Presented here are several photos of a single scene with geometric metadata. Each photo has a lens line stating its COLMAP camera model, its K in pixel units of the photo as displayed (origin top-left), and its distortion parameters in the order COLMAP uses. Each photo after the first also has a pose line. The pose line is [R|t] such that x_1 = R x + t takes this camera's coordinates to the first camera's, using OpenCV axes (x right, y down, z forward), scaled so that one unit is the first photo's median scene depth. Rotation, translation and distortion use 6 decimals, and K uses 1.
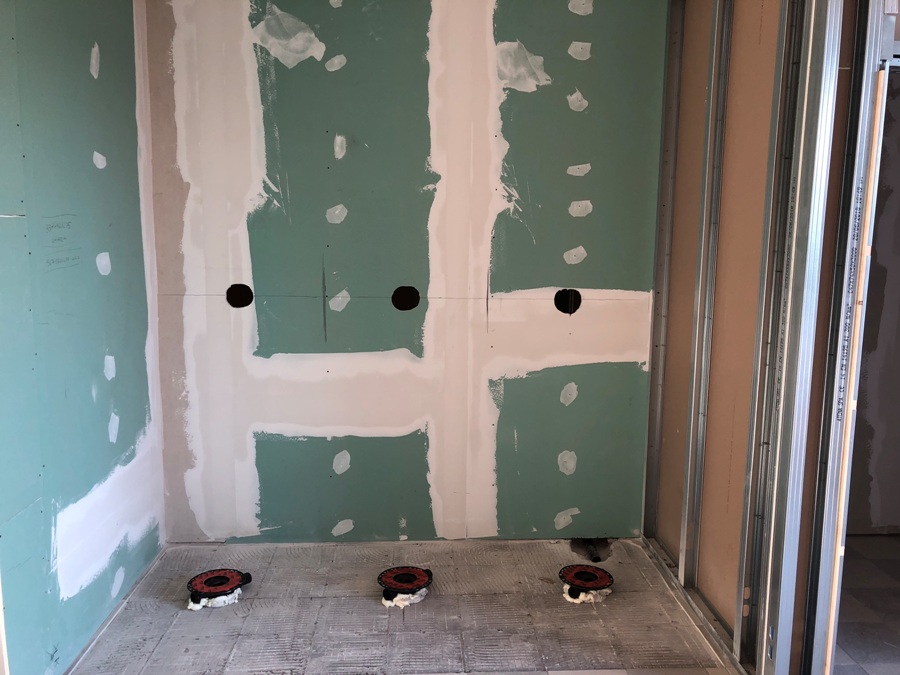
lens RADIAL K [[724.2, 0, 450.0], [0, 724.2, 337.5], [0, 0, 1]] dist [0.055250, -0.102653]
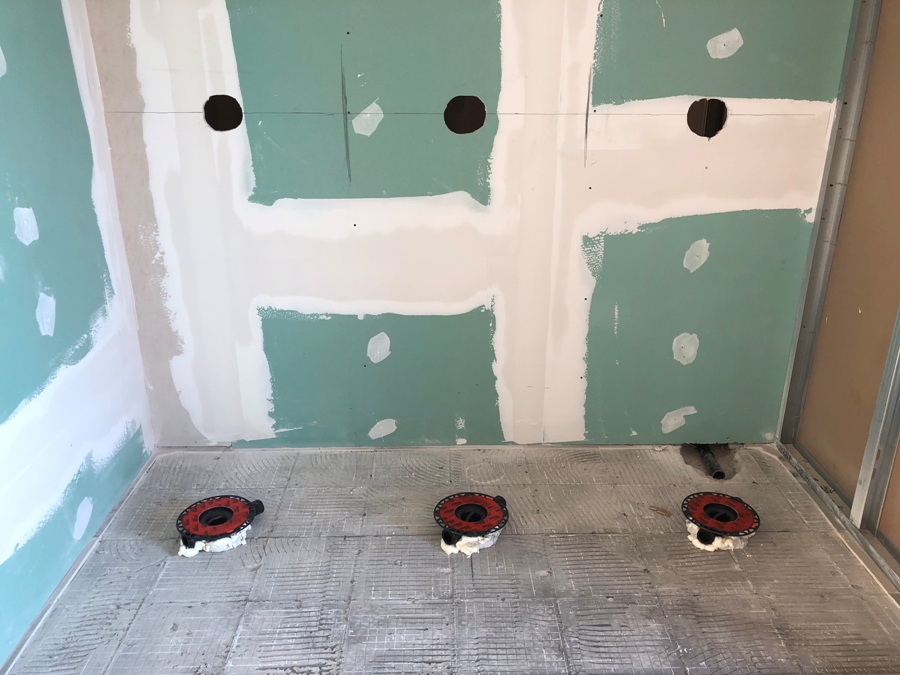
lens RADIAL K [[724.2, 0, 450.0], [0, 724.2, 337.5], [0, 0, 1]] dist [0.055250, -0.102653]
pose [[0.999360, 0.003276, -0.035608, -0.053269], [0.004990, 0.973273, 0.229595, -0.008597], [0.035409, -0.229626, 0.972635, 0.305197]]
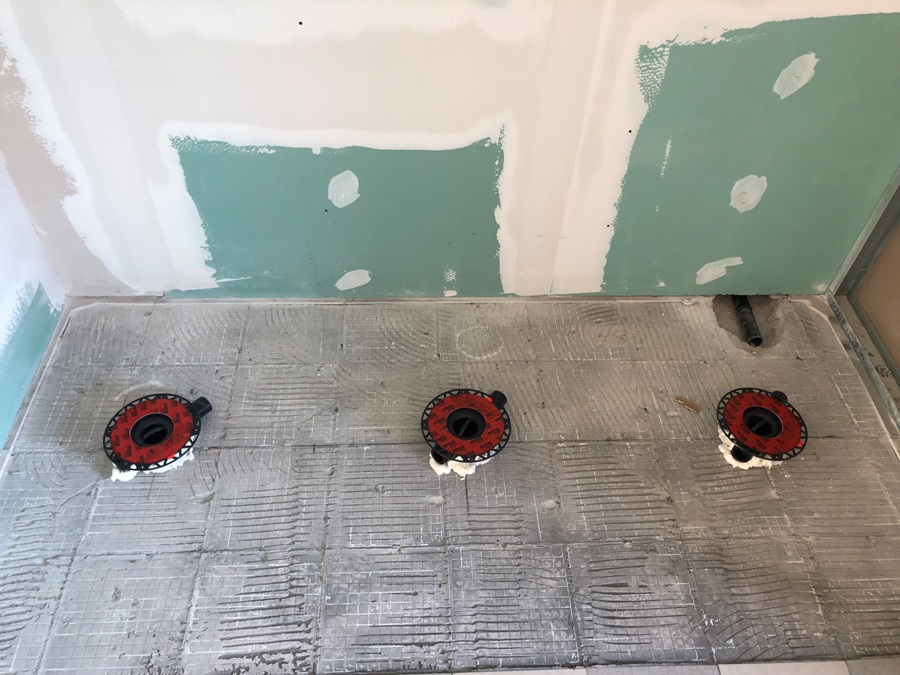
lens RADIAL K [[728.5, 0, 448.7], [0, 728.5, 331.4], [0, 0, 1]] dist [0.035094, -0.050916]
pose [[0.999669, 0.021683, 0.013828, -0.079849], [-0.025538, 0.773584, 0.633179, -0.104264], [0.003032, -0.633323, 0.773882, 0.538329]]
